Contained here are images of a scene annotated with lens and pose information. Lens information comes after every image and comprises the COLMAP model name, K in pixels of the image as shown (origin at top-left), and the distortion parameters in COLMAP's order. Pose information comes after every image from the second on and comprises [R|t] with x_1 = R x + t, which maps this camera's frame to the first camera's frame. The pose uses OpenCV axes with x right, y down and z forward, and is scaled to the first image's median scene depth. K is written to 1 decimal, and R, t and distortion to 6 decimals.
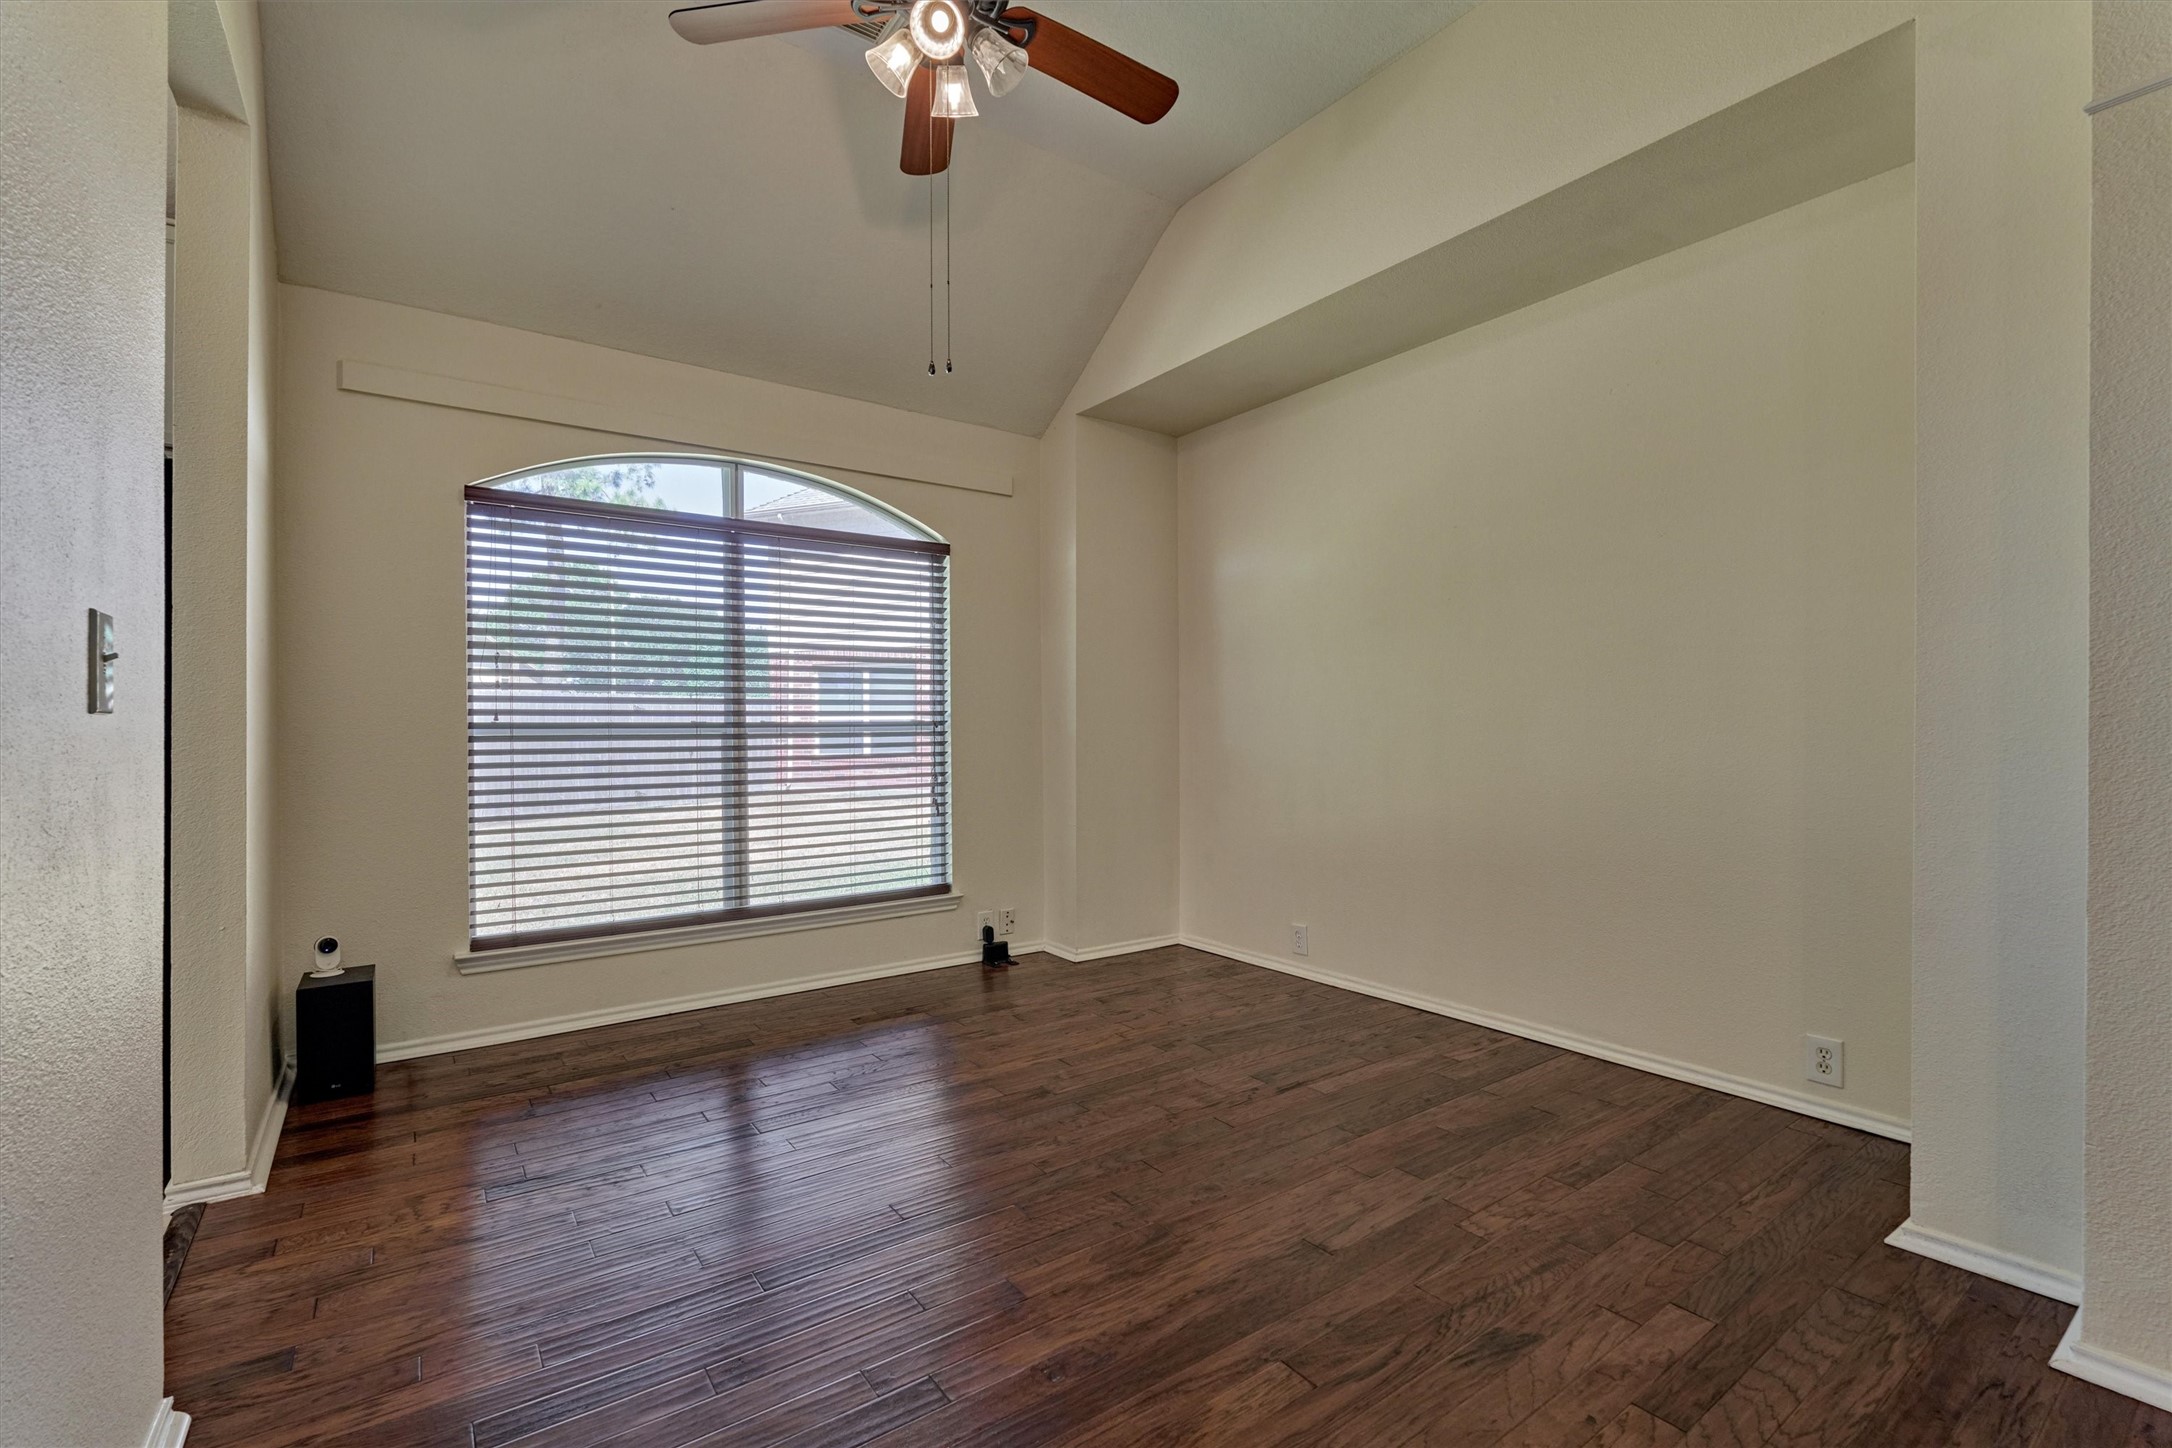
lens RADIAL K [[959.7, 0, 1087.0], [0, 959.7, 727.8], [0, 0, 1]] dist [-0.004411, 0.000037]
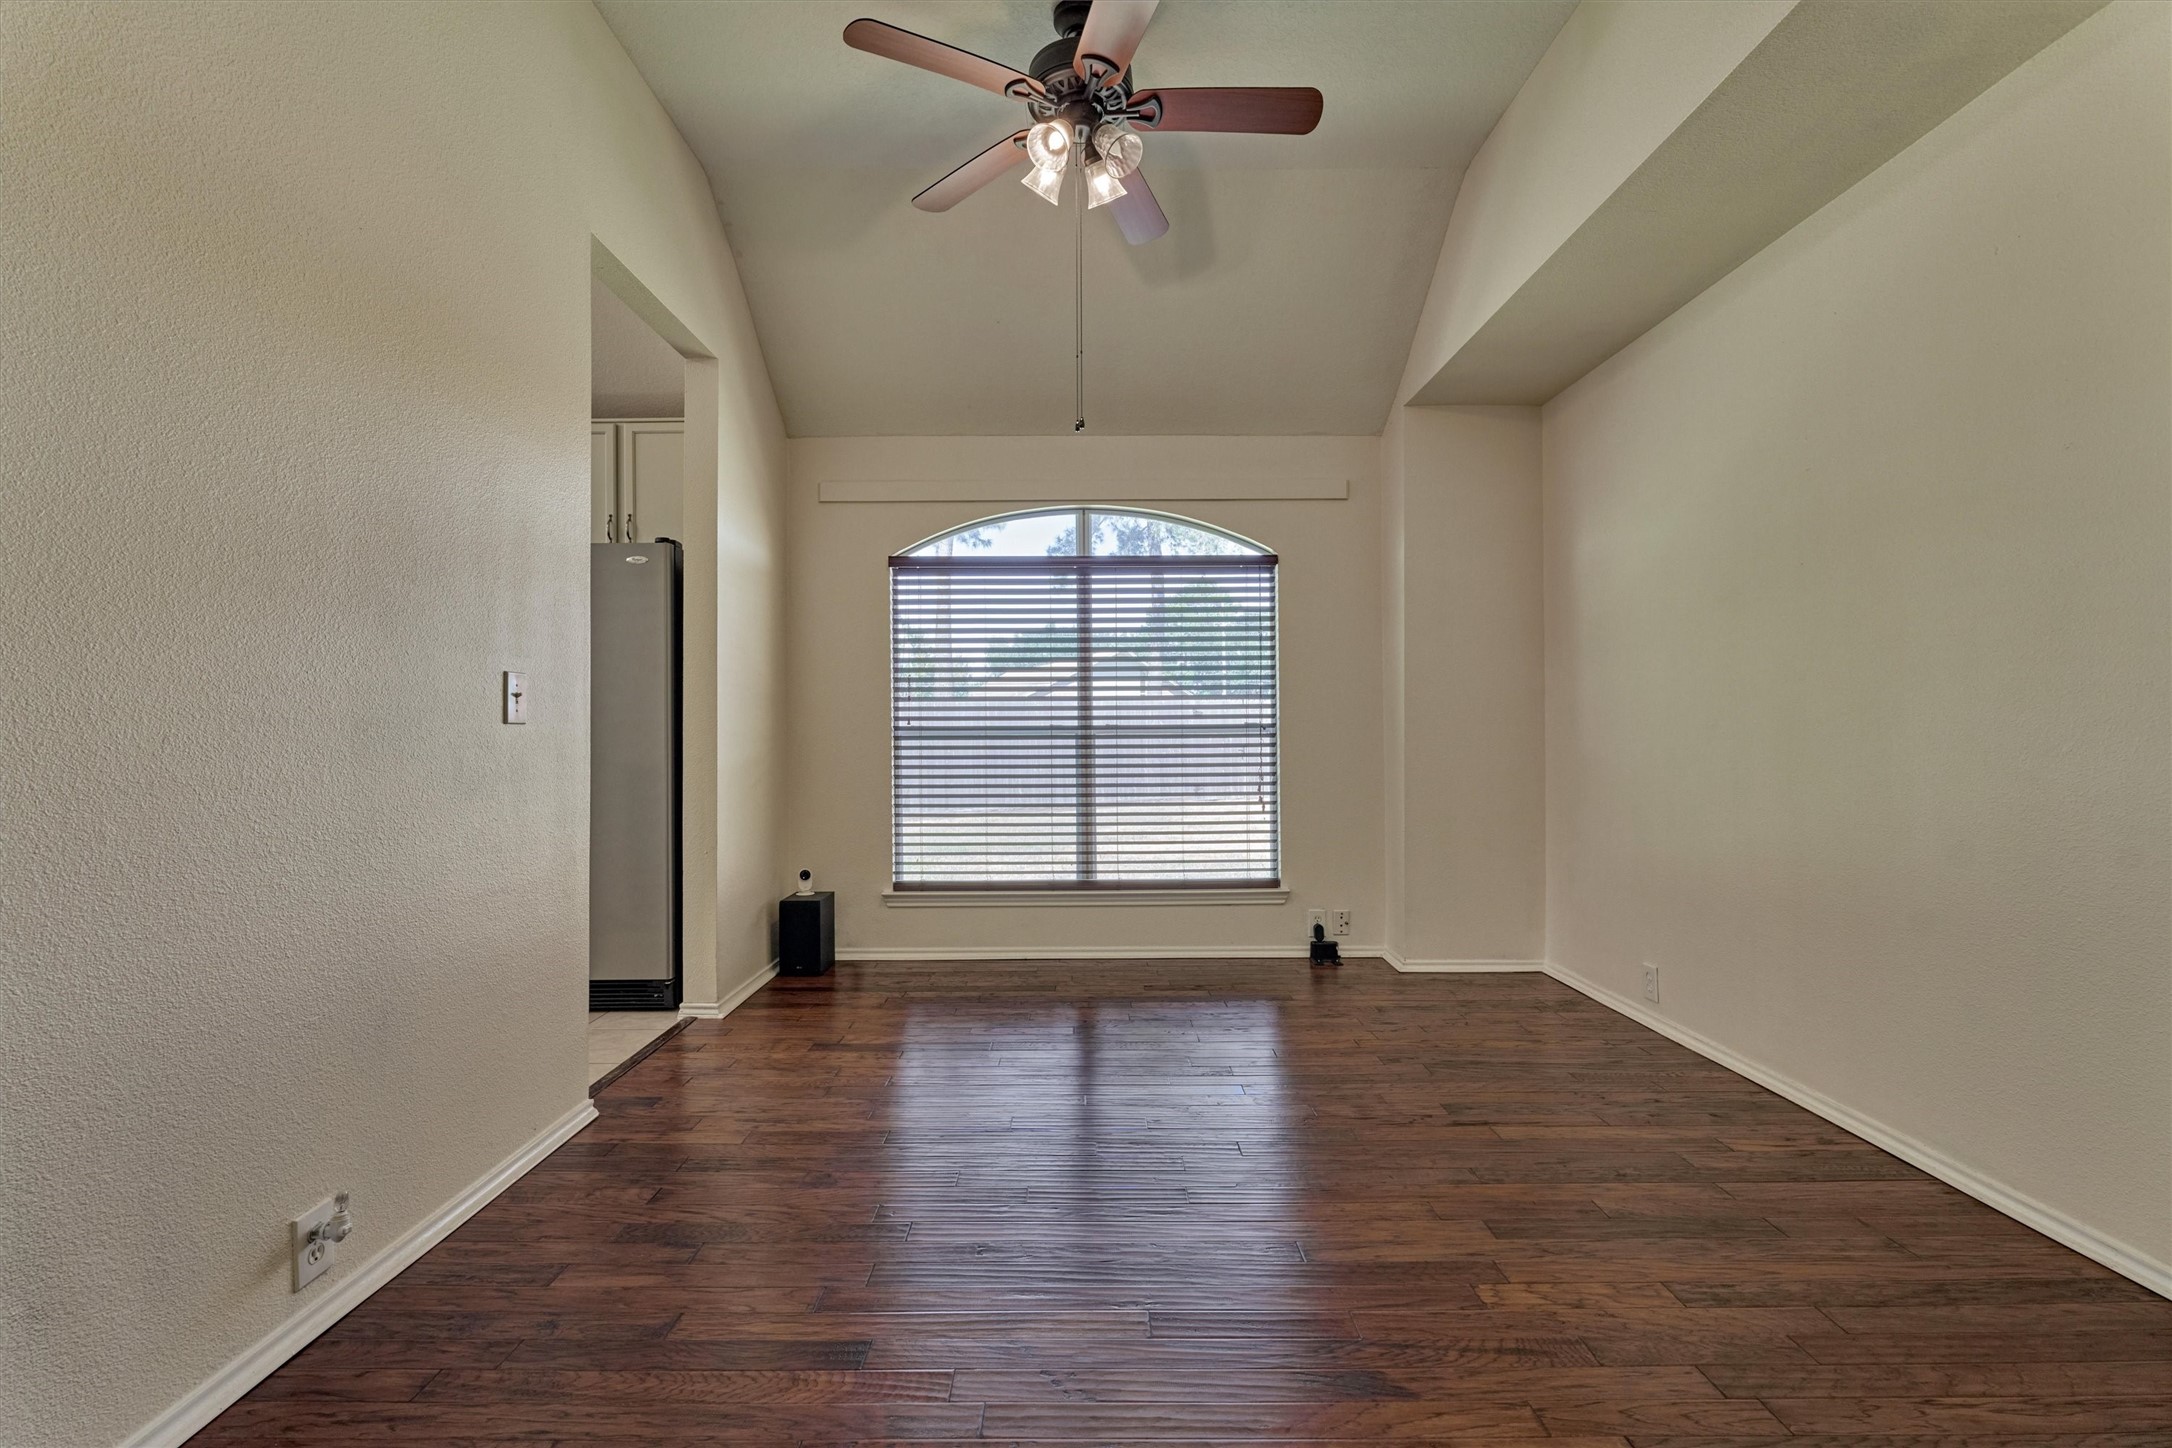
lens RADIAL K [[959.7, 0, 1080.2], [0, 959.7, 725.0], [0, 0, 1]] dist [-0.004411, 0.000037]
pose [[0.804247, -0.003413, -0.594286, 0.343118], [0.000026, 0.999984, -0.005707, 0.000786], [0.594296, 0.004574, 0.804234, 0.033388]]
